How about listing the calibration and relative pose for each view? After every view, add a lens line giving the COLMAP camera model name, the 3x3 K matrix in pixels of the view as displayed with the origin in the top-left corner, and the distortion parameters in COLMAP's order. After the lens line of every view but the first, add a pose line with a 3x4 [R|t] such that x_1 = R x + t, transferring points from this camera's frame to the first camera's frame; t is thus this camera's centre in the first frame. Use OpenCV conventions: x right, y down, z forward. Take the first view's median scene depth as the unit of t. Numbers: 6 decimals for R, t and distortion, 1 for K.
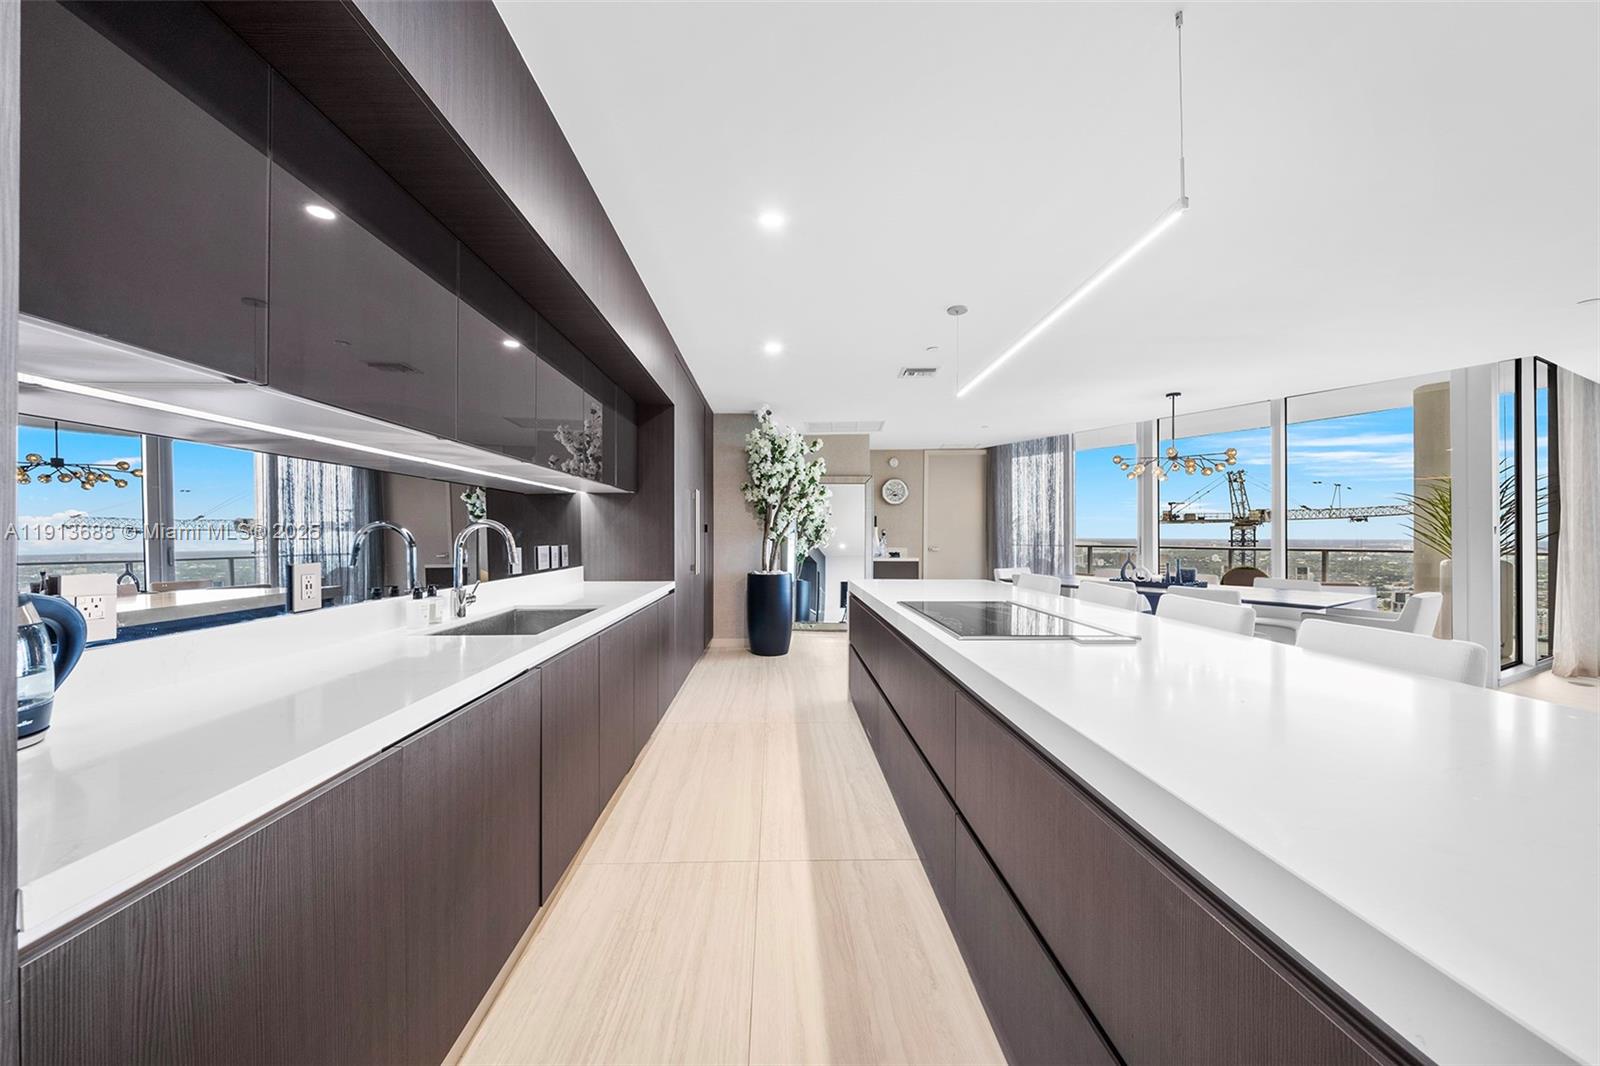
lens RADIAL K [[546.2, 0, 792.6], [0, 546.2, 533.7], [0, 0, 1]] dist [-0.004110, -0.000101]
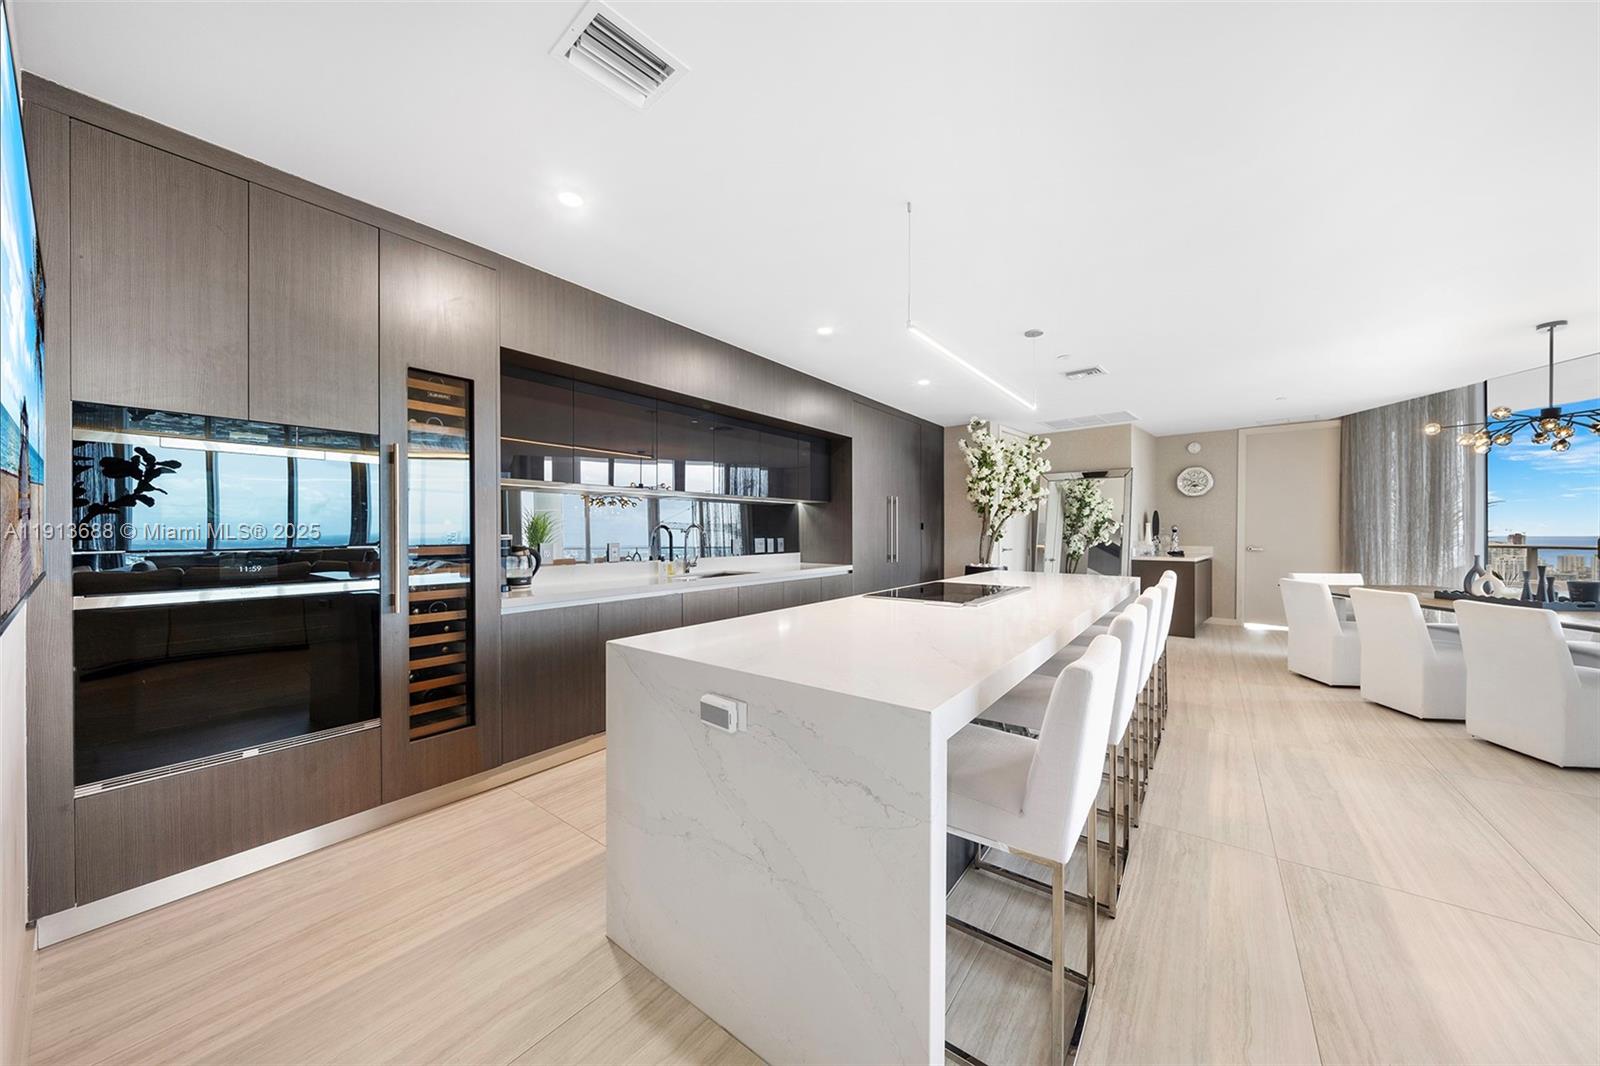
lens RADIAL K [[546.2, 0, 792.6], [0, 546.2, 533.7], [0, 0, 1]] dist [-0.004110, -0.000101]
pose [[0.783558, 0.000143, -0.621318, 0.374691], [0.002407, 0.999992, 0.003266, 0.002279], [0.621313, -0.004054, 0.783552, -0.126246]]
